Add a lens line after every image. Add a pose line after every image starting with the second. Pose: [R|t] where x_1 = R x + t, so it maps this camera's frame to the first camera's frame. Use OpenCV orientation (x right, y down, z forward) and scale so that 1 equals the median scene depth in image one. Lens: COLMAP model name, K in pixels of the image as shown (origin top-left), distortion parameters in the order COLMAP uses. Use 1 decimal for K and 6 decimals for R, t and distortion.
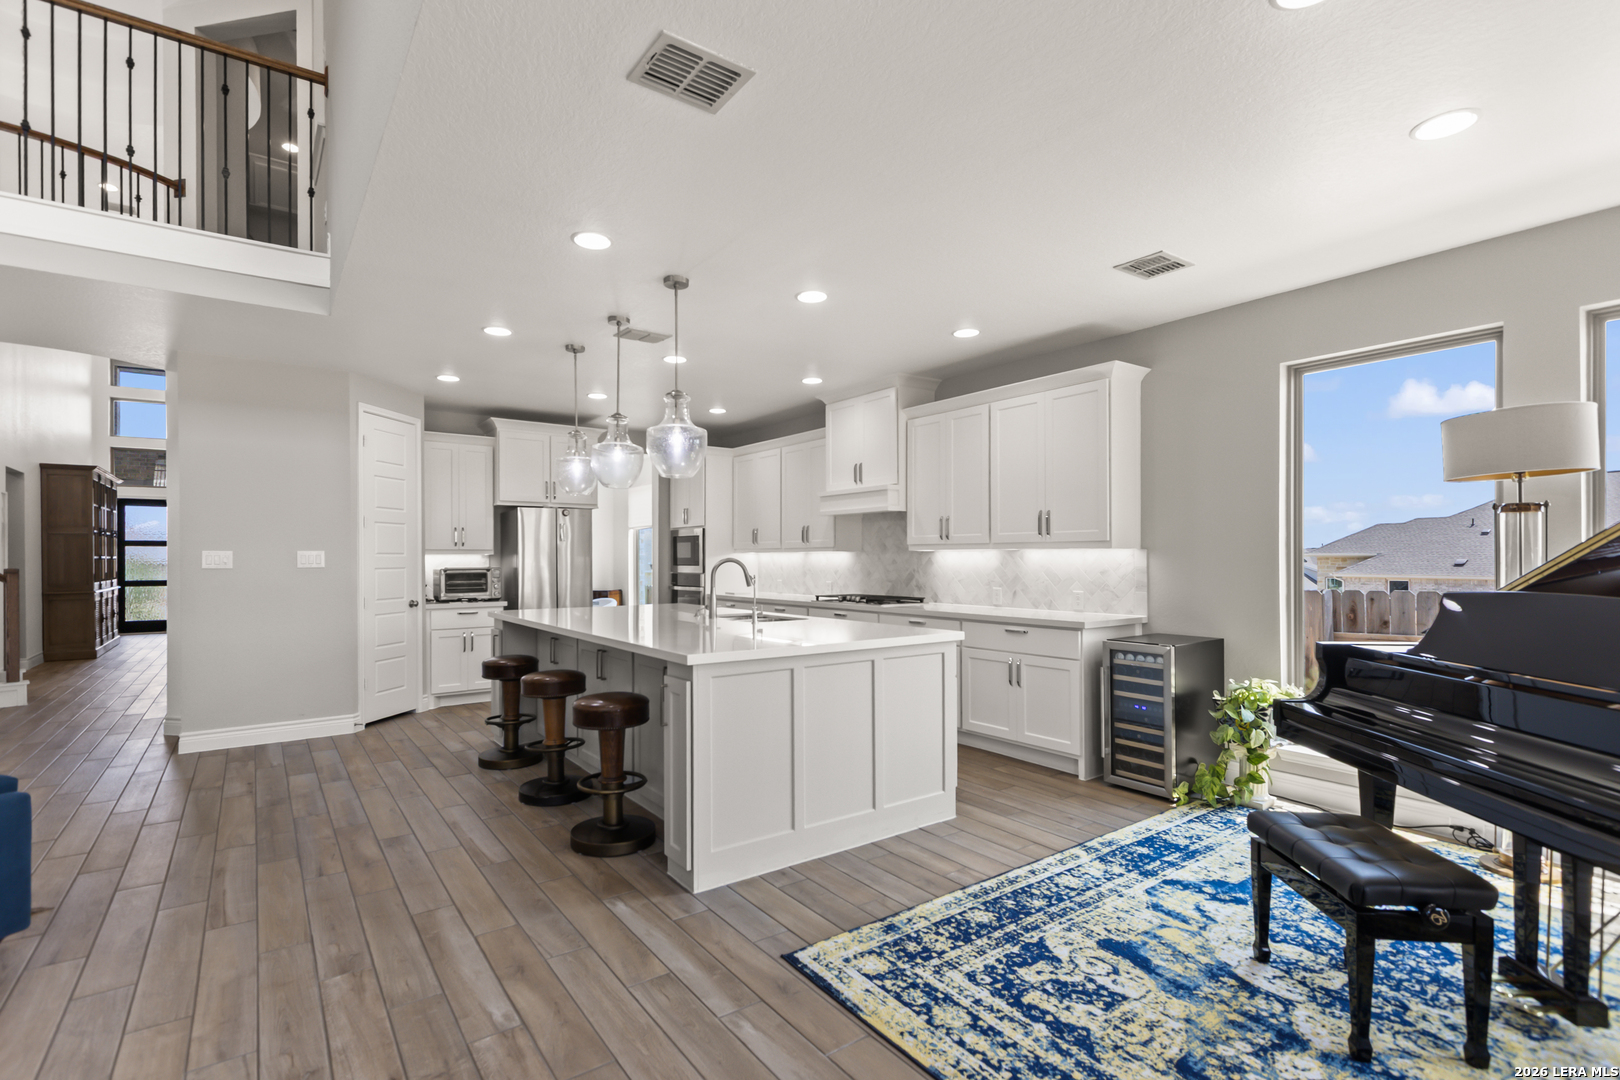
lens RADIAL K [[747.6, 0, 780.6], [0, 747.6, 558.0], [0, 0, 1]] dist [-0.002435, 0.000308]
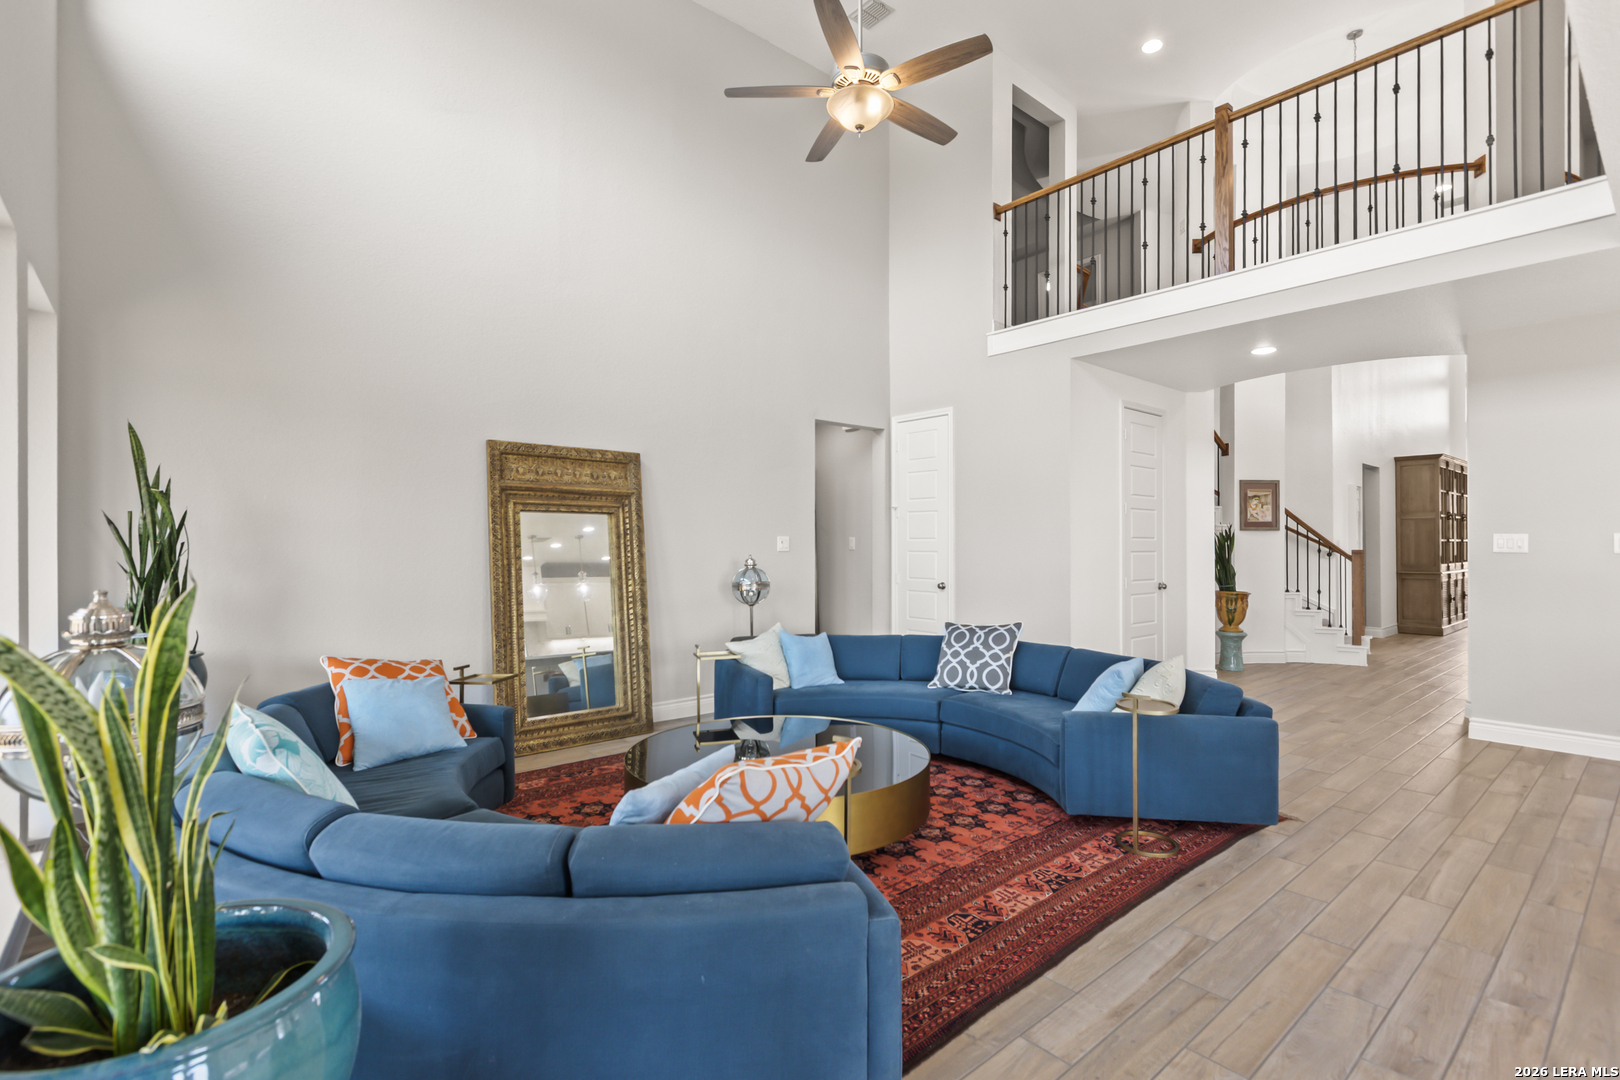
lens RADIAL K [[747.6, 0, 813.5], [0, 747.6, 541.7], [0, 0, 1]] dist [-0.002435, 0.000308]
pose [[0.093061, 0.002321, -0.995658, 0.094775], [-0.001269, 0.999997, 0.002212, -0.000361], [0.995660, 0.001057, 0.093063, 0.032696]]
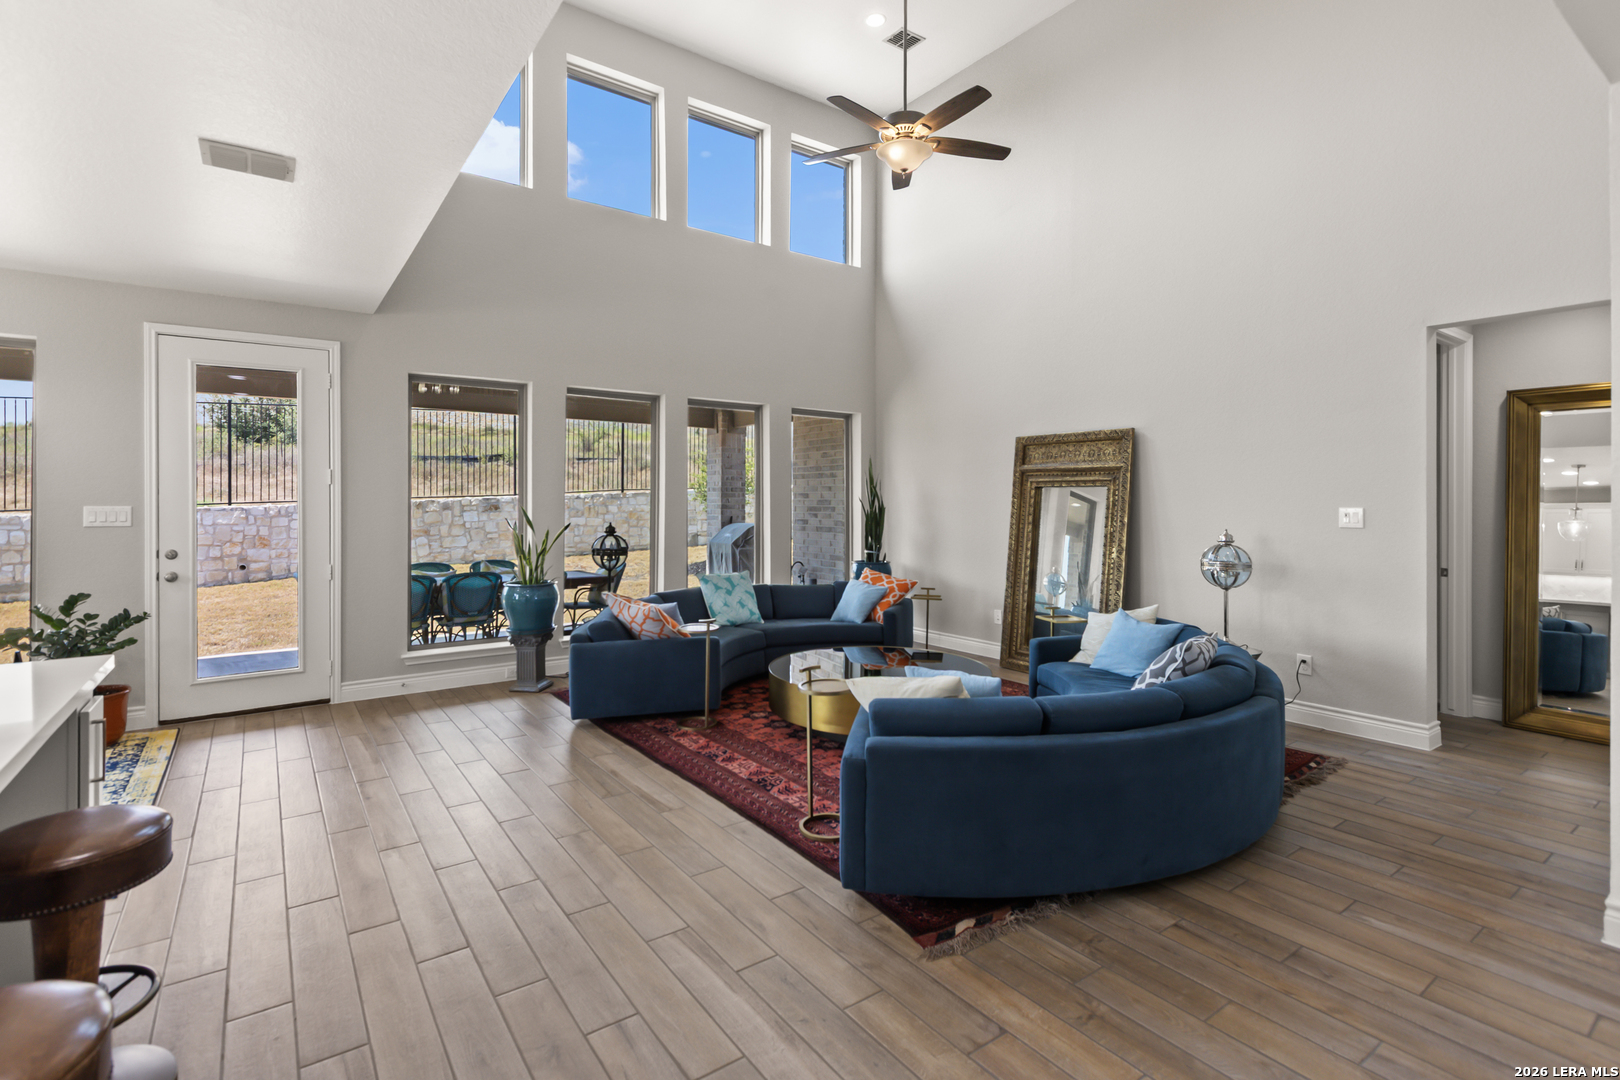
lens RADIAL K [[747.6, 0, 791.3], [0, 747.6, 498.6], [0, 0, 1]] dist [-0.002435, 0.000308]
pose [[-0.999983, 0.002253, -0.005312, -0.418409], [0.002276, 0.999988, -0.004352, -0.013585], [0.005302, -0.004364, -0.999976, 0.903654]]
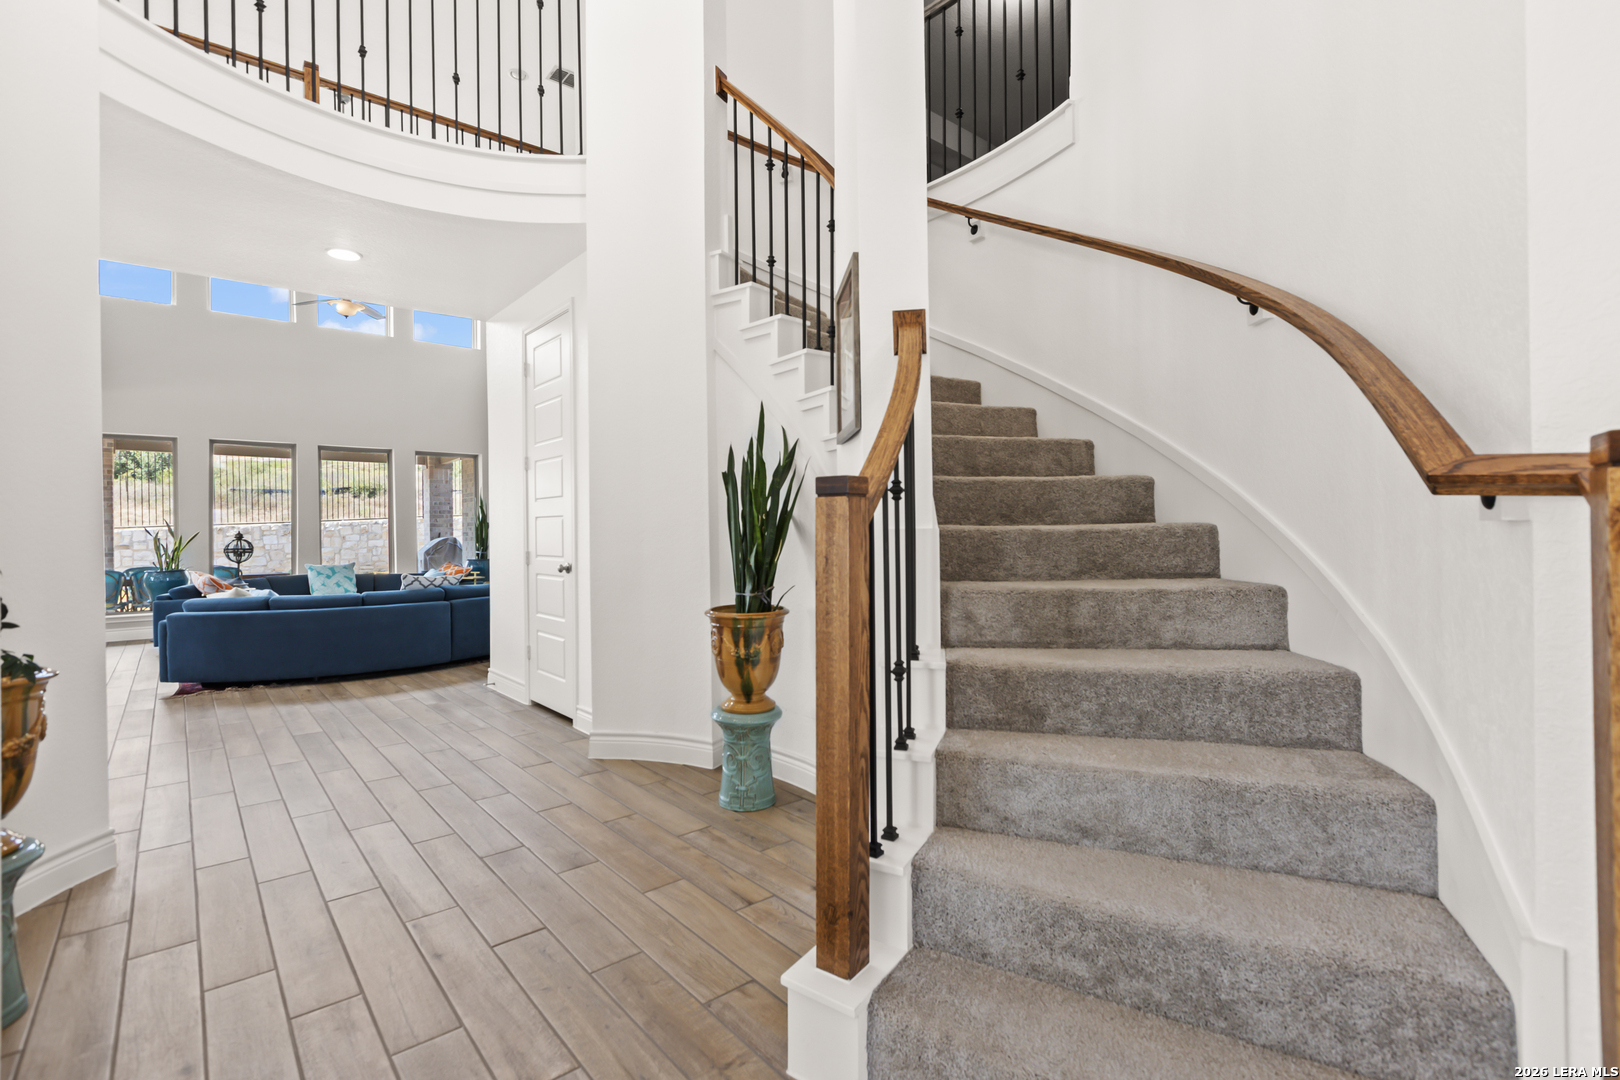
lens RADIAL K [[747.6, 0, 793.2], [0, 747.6, 565.4], [0, 0, 1]] dist [-0.002435, 0.000308]
pose [[-0.995829, 0.023887, -0.088060, -1.248608], [0.019616, 0.998604, 0.049047, 0.034032], [0.089109, 0.047115, -0.994907, 1.574287]]
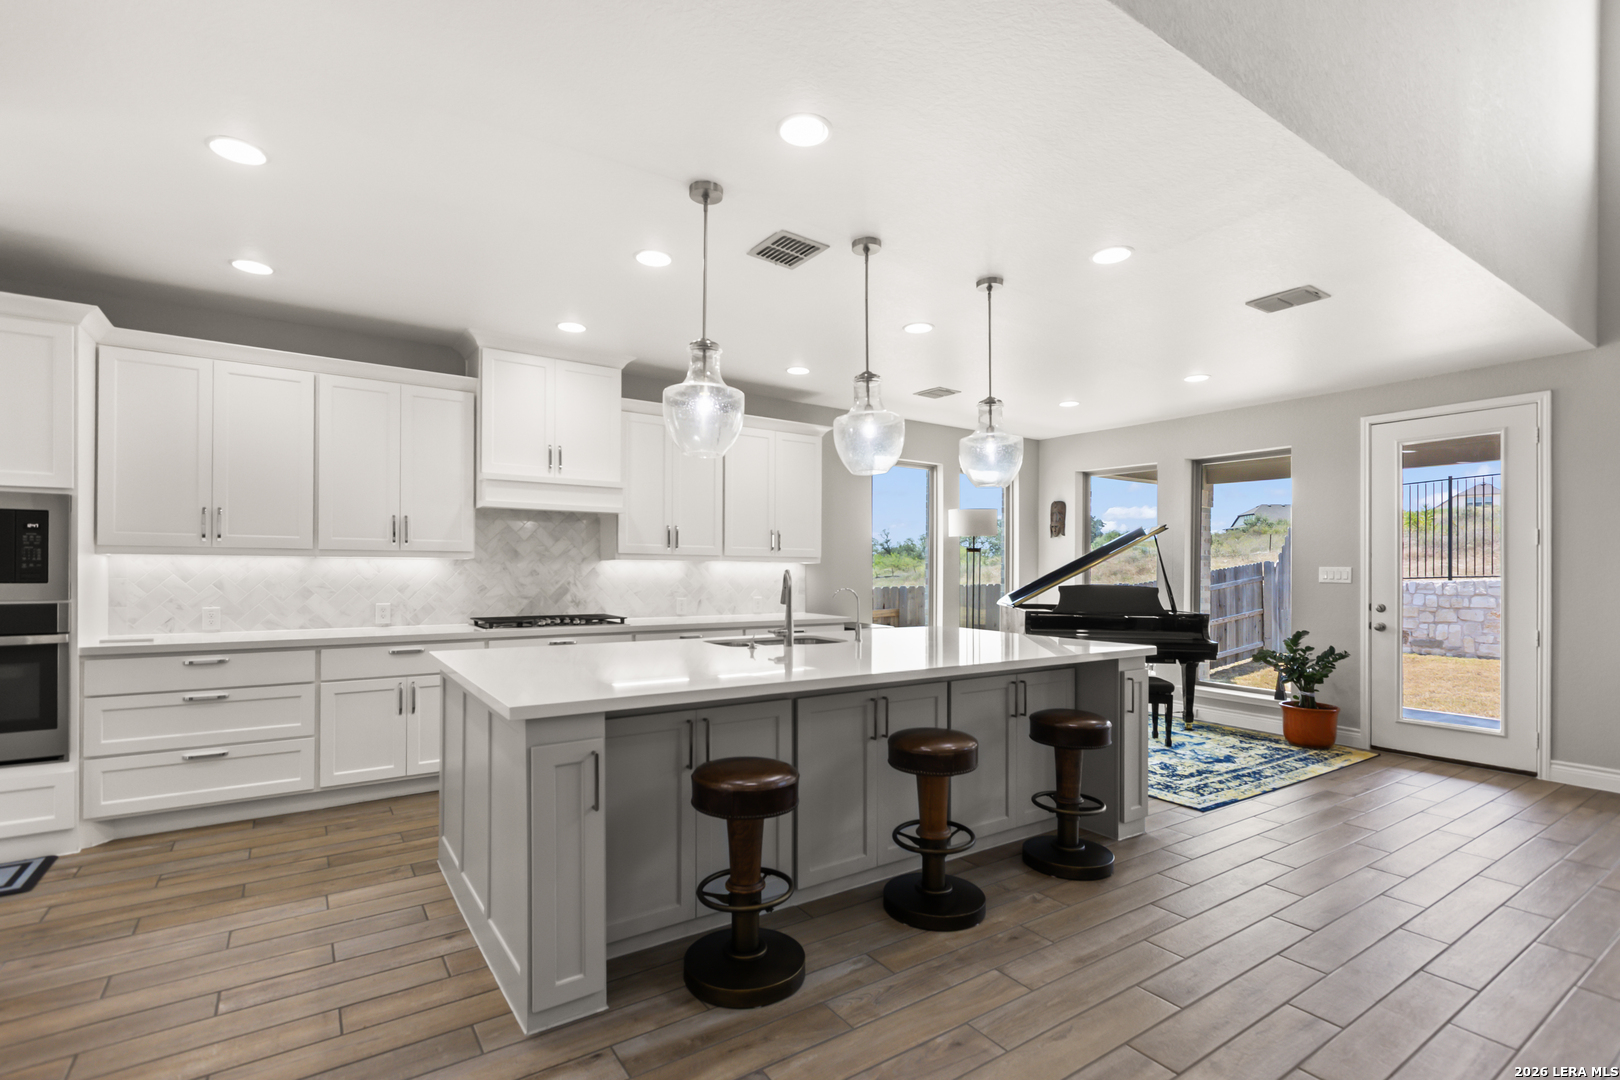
lens RADIAL K [[747.6, 0, 804.1], [0, 747.6, 566.7], [0, 0, 1]] dist [-0.002435, 0.000308]
pose [[0.019687, 0.005836, 0.999789, -0.736560], [-0.008343, 0.999949, -0.005673, 0.001004], [-0.999771, -0.008230, 0.019735, 0.811596]]
